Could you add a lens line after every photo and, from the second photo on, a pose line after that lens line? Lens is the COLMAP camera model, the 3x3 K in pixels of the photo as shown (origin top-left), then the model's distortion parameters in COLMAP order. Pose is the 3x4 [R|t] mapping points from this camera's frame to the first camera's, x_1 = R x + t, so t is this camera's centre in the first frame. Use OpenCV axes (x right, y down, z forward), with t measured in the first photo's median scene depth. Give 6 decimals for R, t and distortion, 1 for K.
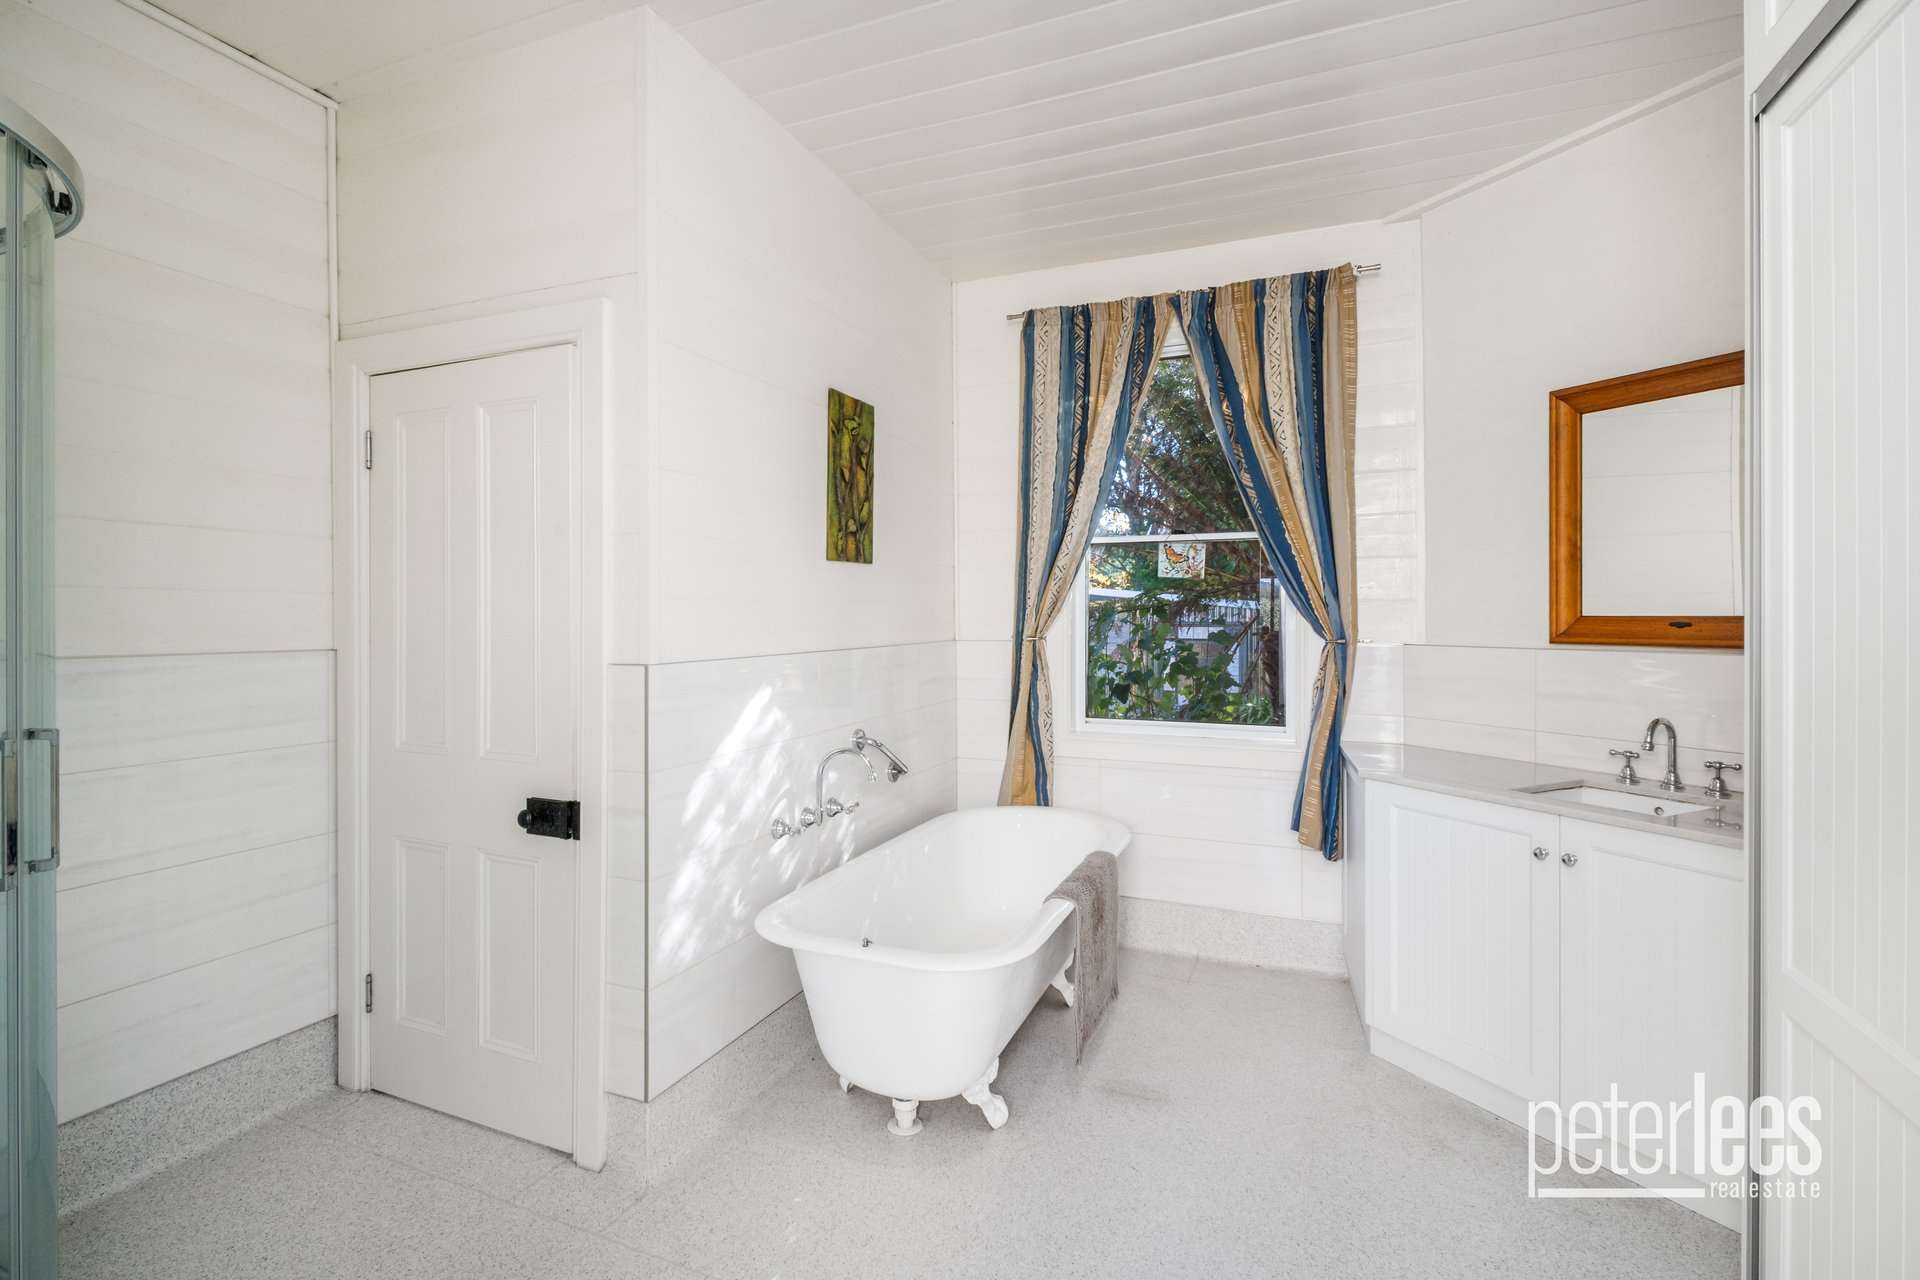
lens RADIAL K [[885.5, 0, 962.3], [0, 885.5, 625.7], [0, 0, 1]] dist [0.016846, -0.009452]
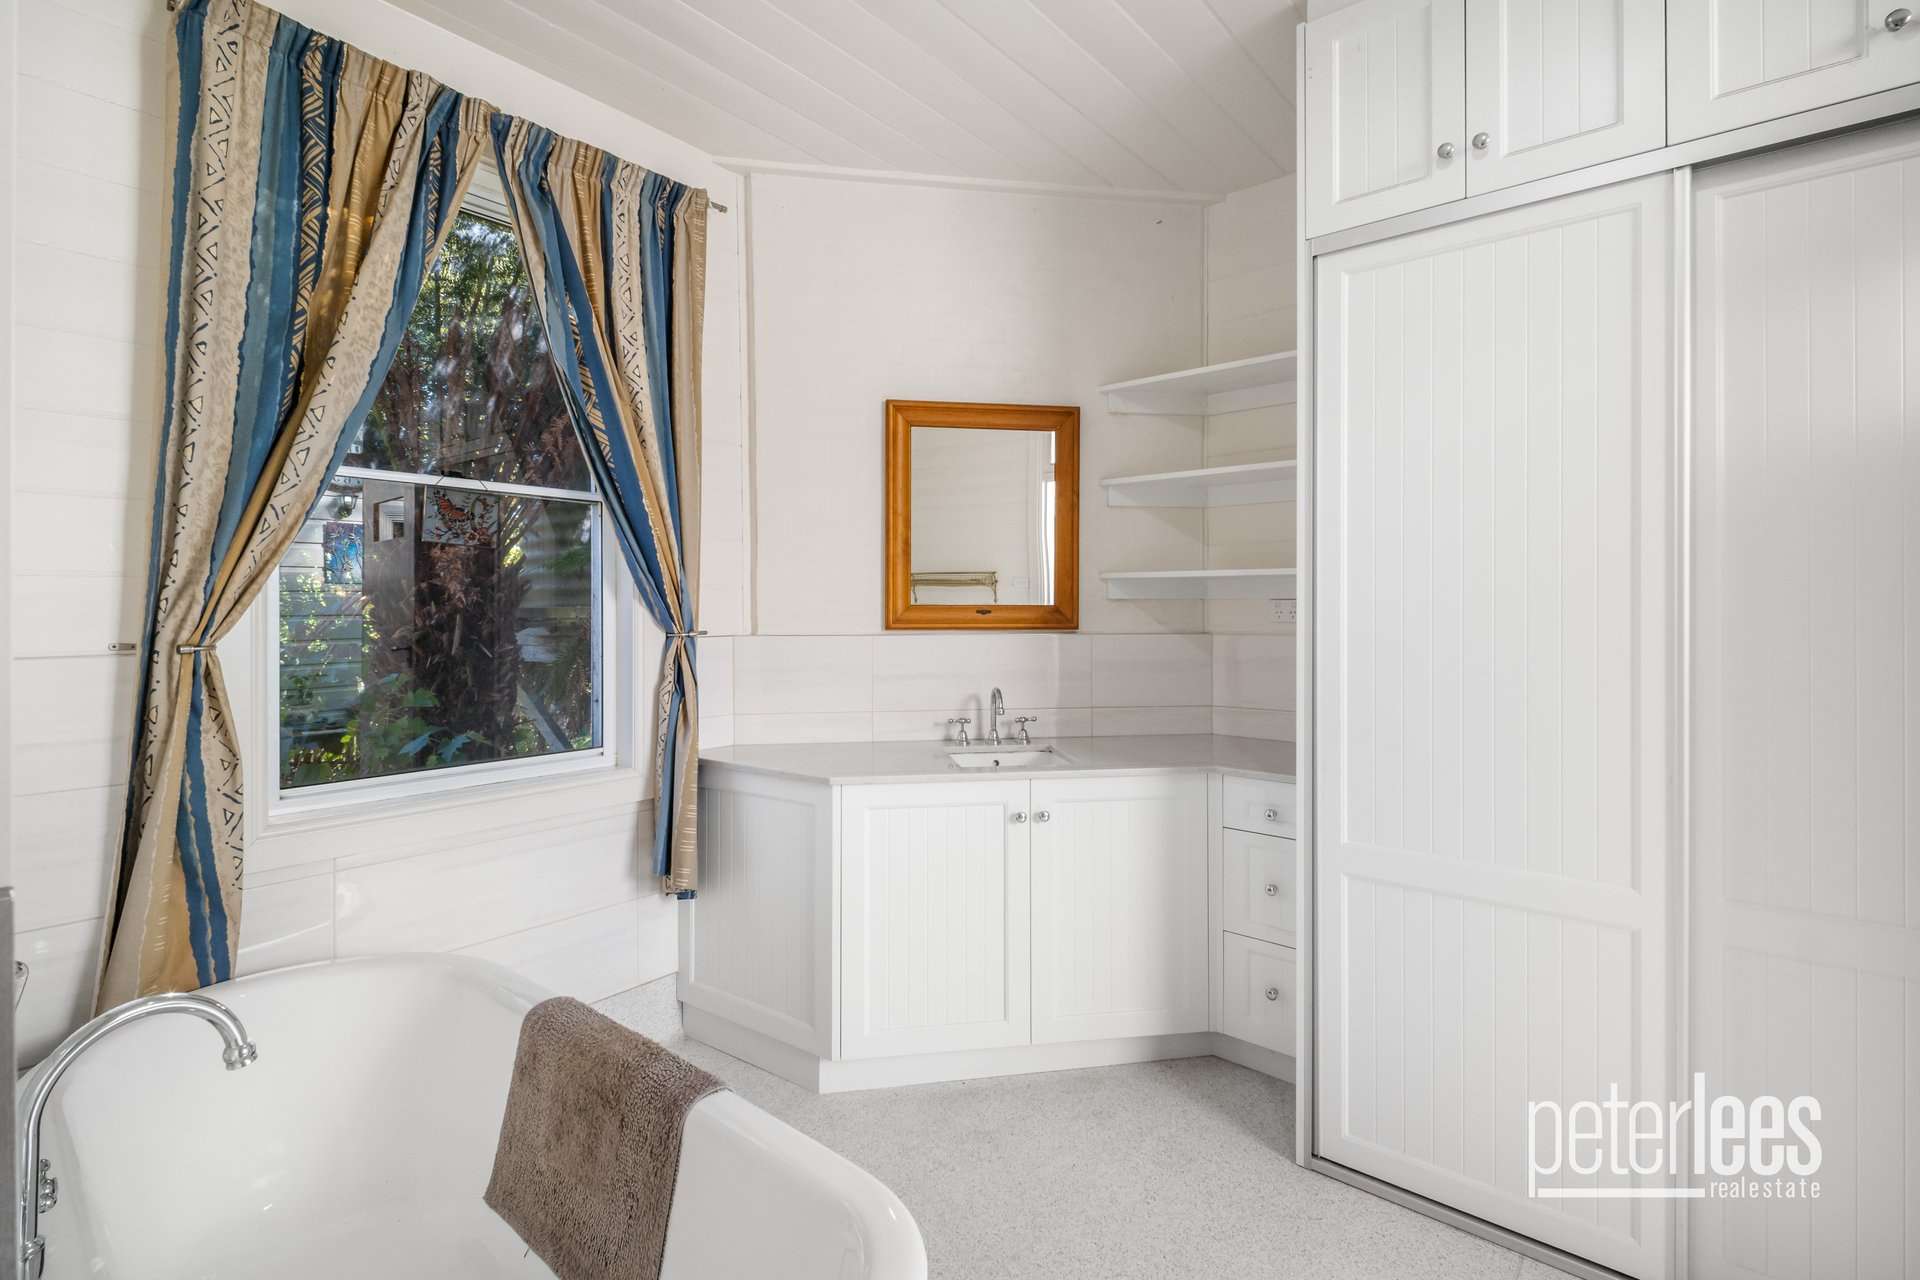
lens RADIAL K [[885.5, 0, 989.0], [0, 885.5, 603.3], [0, 0, 1]] dist [0.016846, -0.009452]
pose [[0.288587, 0.002551, 0.957450, -0.291242], [0.007360, 0.999961, -0.004882, -0.005200], [-0.957425, 0.008456, 0.288557, 0.477676]]
